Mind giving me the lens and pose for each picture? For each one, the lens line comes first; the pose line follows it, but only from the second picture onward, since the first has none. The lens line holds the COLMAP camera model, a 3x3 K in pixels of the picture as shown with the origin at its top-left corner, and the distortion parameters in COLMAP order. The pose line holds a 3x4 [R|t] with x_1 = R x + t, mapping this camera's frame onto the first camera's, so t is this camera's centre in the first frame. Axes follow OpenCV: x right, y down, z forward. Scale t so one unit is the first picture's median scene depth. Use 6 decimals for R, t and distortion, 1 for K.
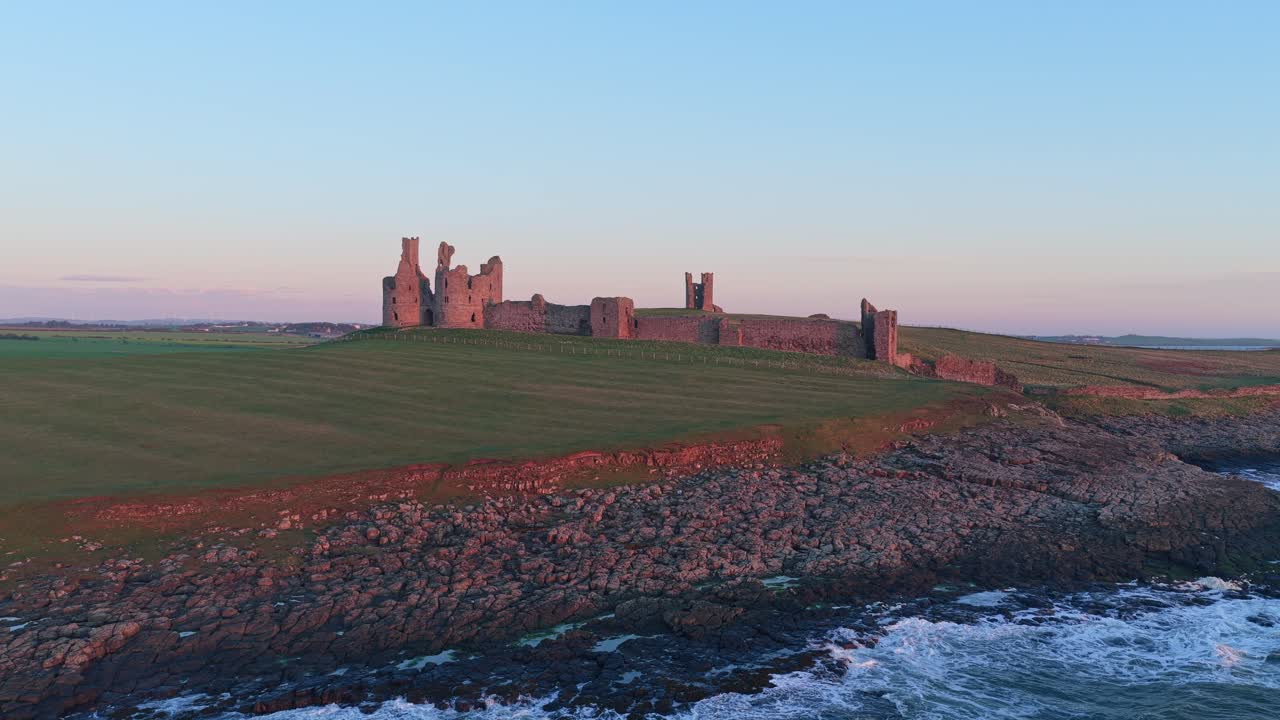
lens RADIAL K [[1082.8, 0, 640.0], [0, 1082.8, 360.0], [0, 0, 1]] dist [-0.010056, 0.034653]
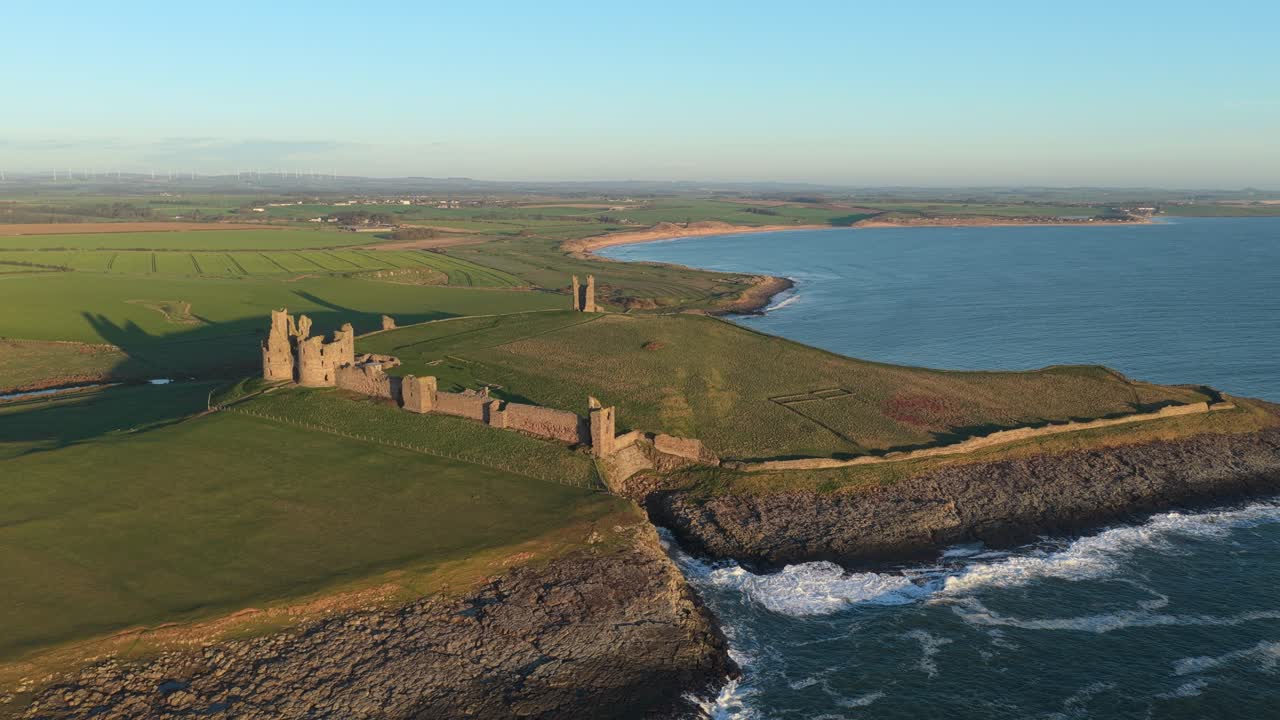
lens RADIAL K [[1084.7, 0, 640.0], [0, 1084.7, 360.0], [0, 0, 1]] dist [0.003244, 0.023660]
pose [[0.997508, 0.006957, -0.070213, 0.310733], [0.002935, 0.990174, 0.139811, -0.243301], [0.070496, -0.139669, 0.987686, -0.233581]]
